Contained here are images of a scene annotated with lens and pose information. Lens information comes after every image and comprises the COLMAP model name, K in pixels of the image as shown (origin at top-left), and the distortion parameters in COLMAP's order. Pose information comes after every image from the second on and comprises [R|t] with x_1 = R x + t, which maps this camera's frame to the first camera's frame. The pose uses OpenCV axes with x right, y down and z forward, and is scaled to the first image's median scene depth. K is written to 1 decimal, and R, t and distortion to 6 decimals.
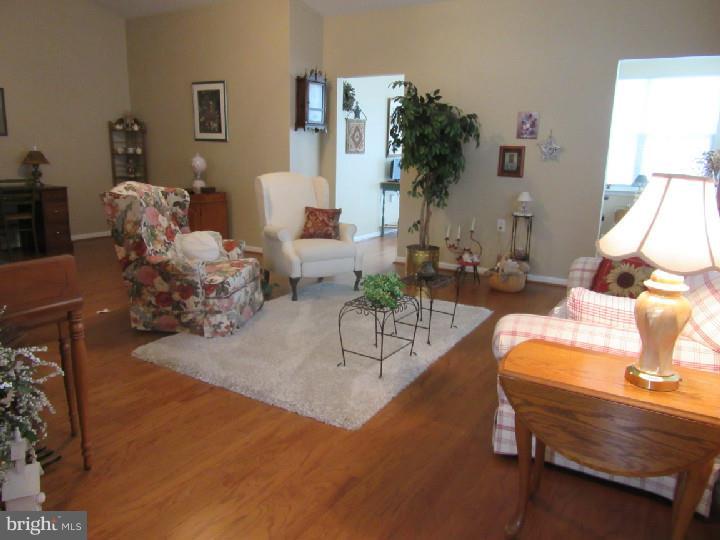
lens RADIAL K [[529.6, 0, 360.7], [0, 529.6, 268.7], [0, 0, 1]] dist [-0.038471, 0.003626]
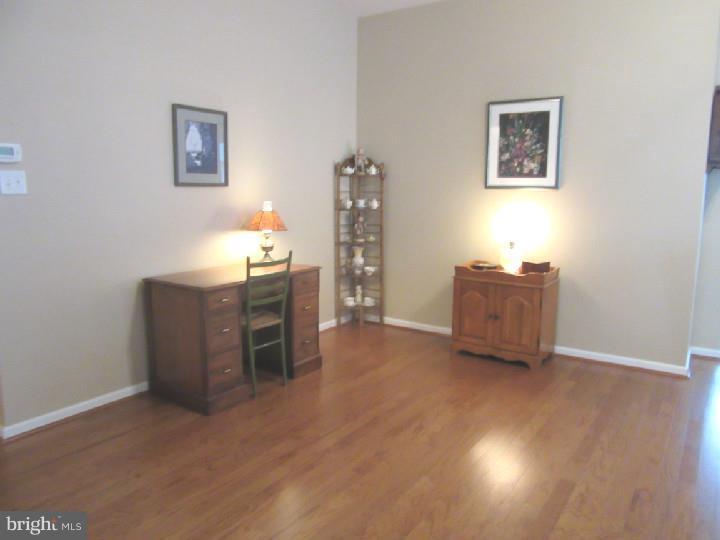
lens RADIAL K [[529.6, 0, 360.6], [0, 529.6, 268.5], [0, 0, 1]] dist [-0.038471, 0.003626]
pose [[0.997390, -0.010076, -0.071503, -0.394366], [0.004942, 0.997420, -0.071613, -0.091281], [0.072040, 0.071073, 0.994866, 0.316364]]
